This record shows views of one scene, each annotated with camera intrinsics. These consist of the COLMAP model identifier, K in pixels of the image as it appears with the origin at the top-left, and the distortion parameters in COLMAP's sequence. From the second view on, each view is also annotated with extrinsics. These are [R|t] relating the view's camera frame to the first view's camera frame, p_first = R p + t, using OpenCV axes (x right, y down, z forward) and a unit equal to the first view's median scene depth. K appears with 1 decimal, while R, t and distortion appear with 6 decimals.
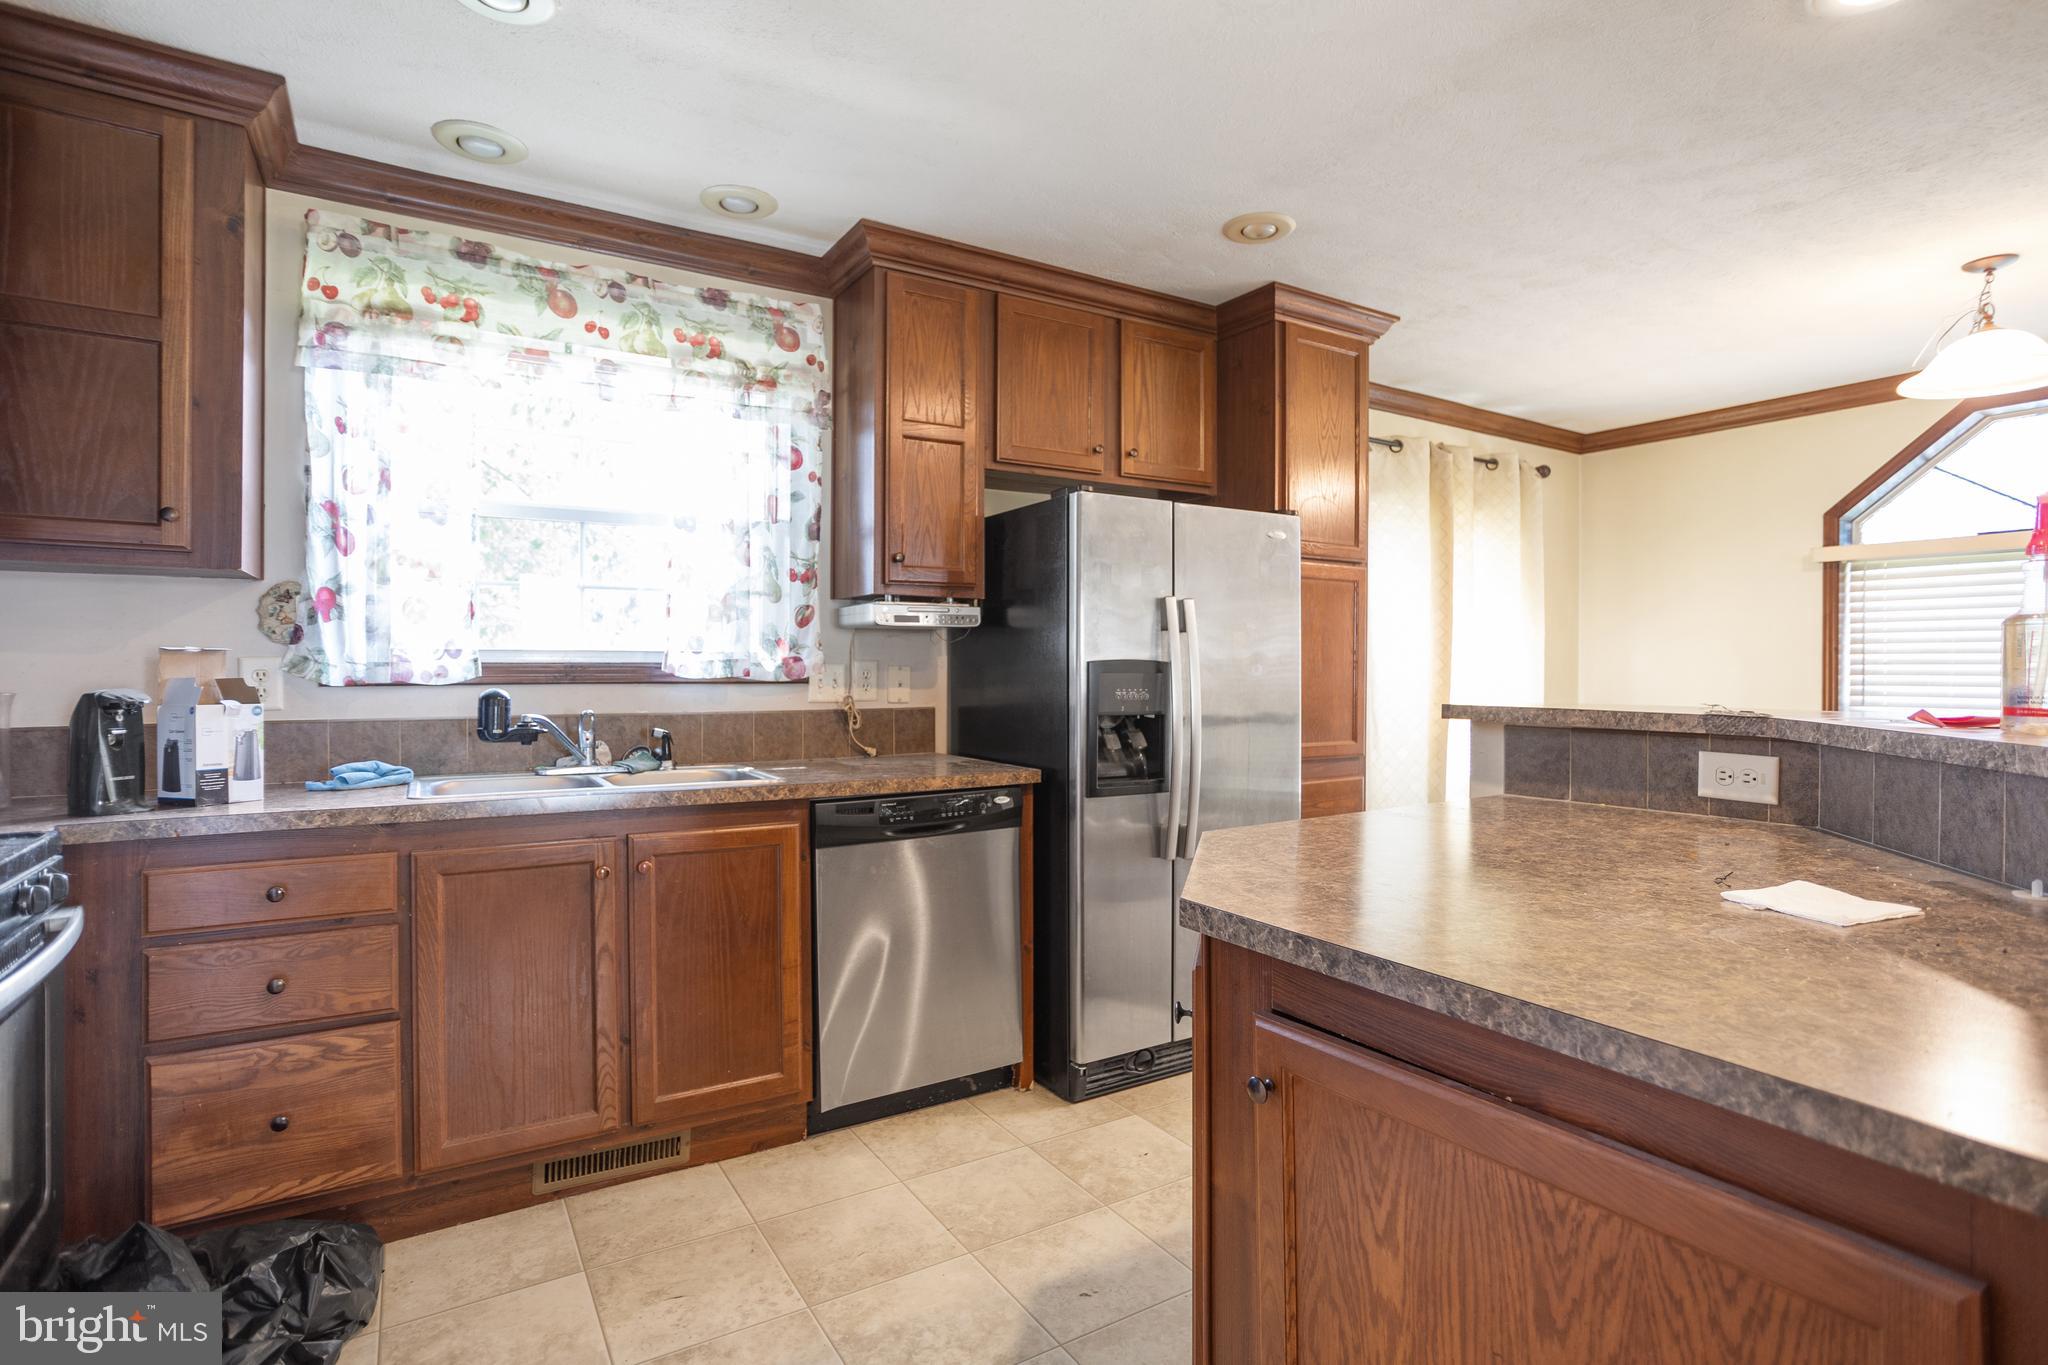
lens RADIAL K [[1012.6, 0, 1025.3], [0, 1012.6, 666.1], [0, 0, 1]] dist [-0.007277, 0.001172]
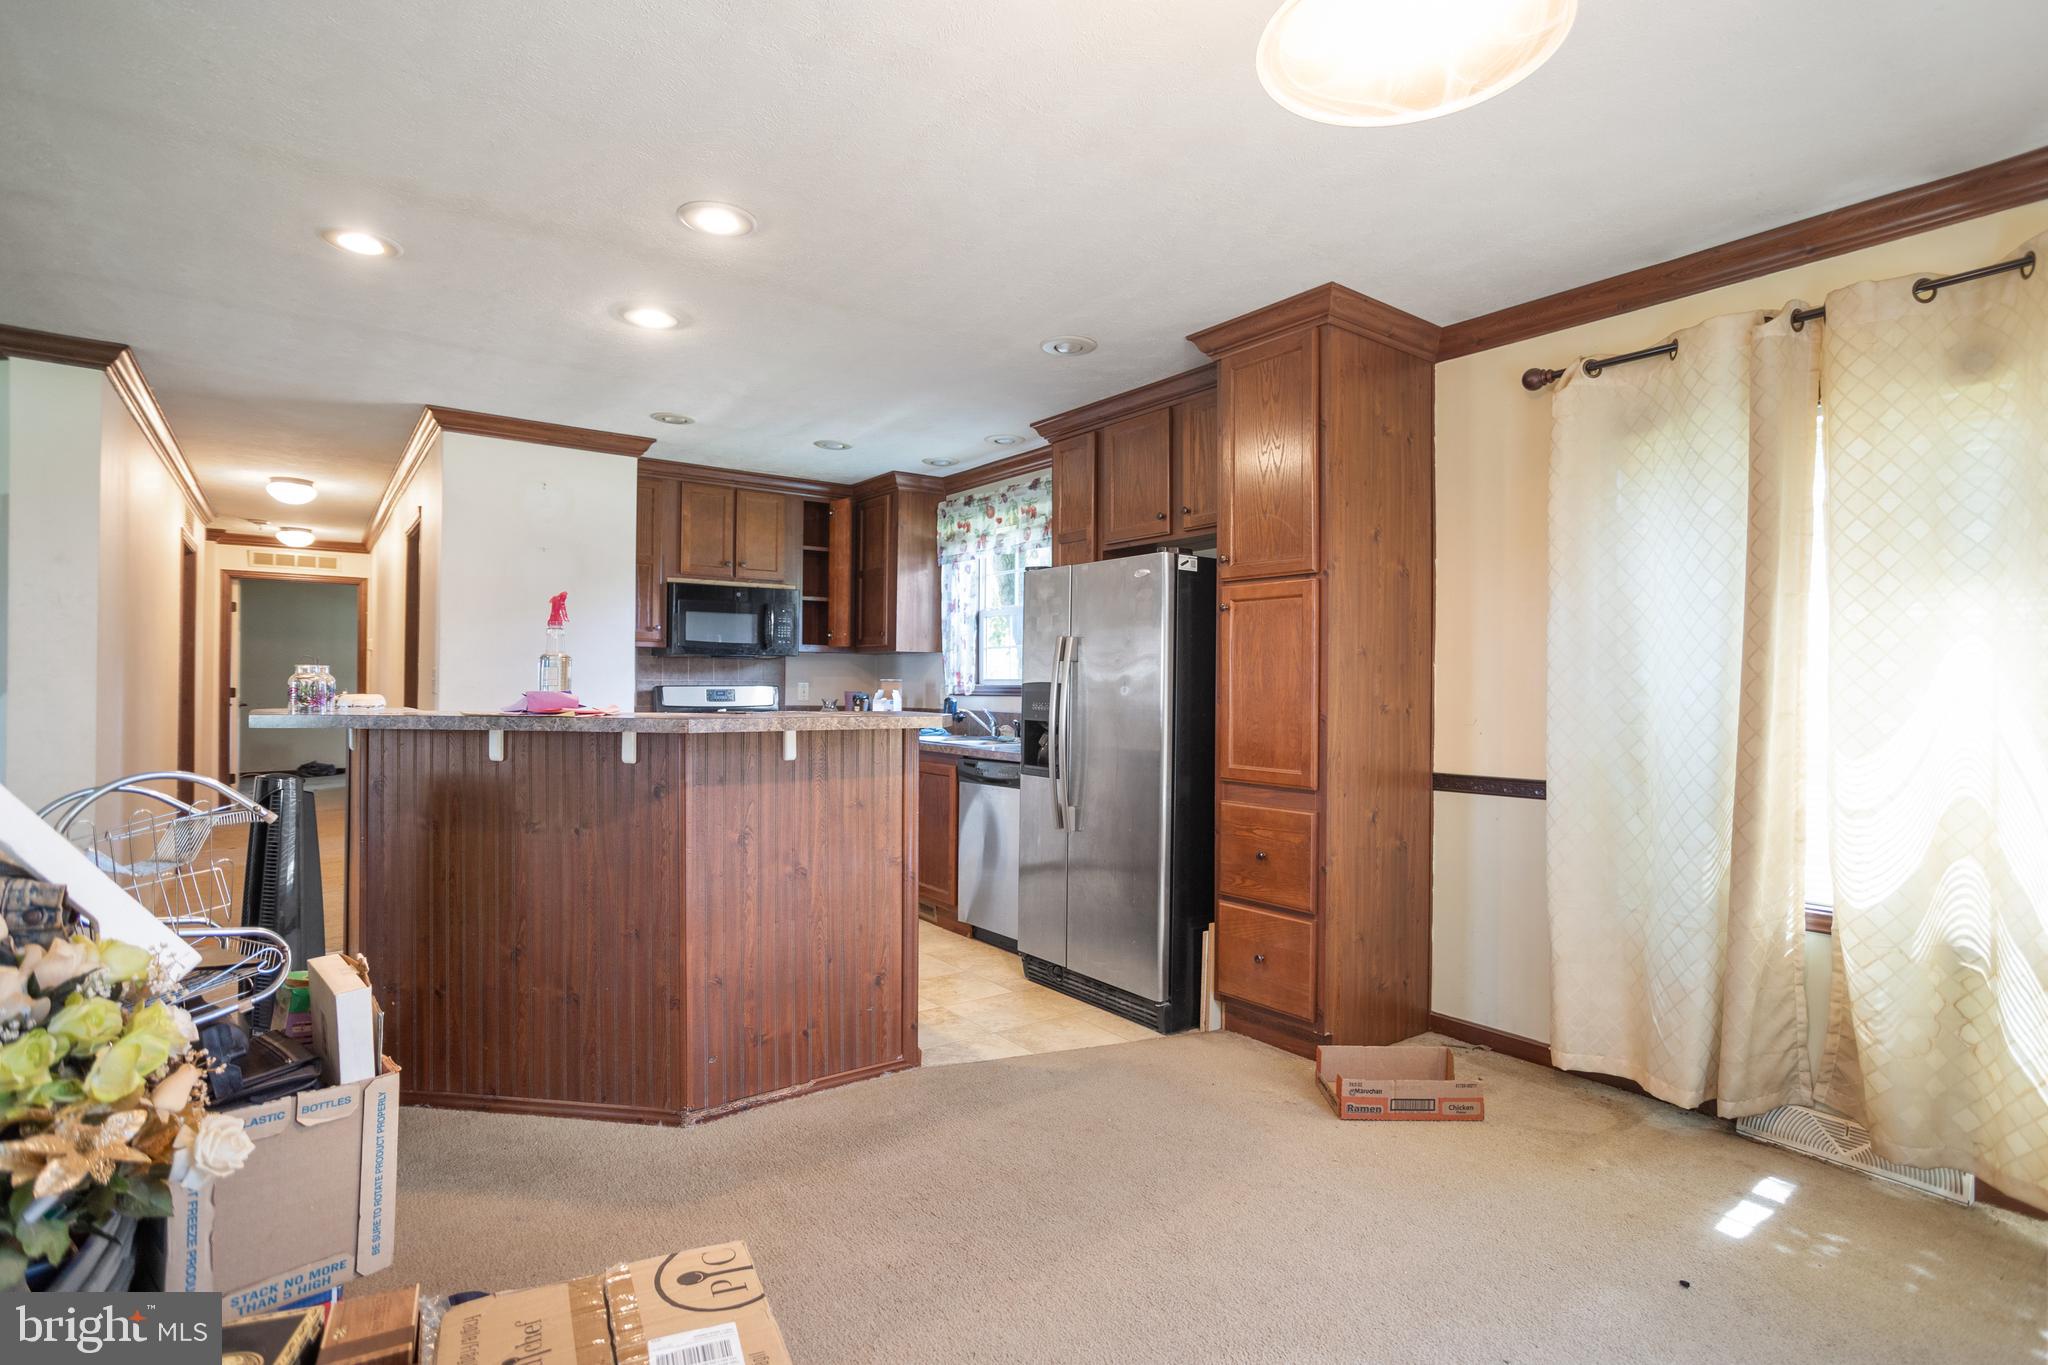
lens RADIAL K [[1012.6, 0, 1035.1], [0, 1012.6, 688.6], [0, 0, 1]] dist [-0.007277, 0.001172]
pose [[0.112669, 0.002287, -0.993630, 1.607669], [-0.002793, 0.999994, 0.001985, -0.000169], [0.993629, 0.002552, 0.112674, 0.851236]]
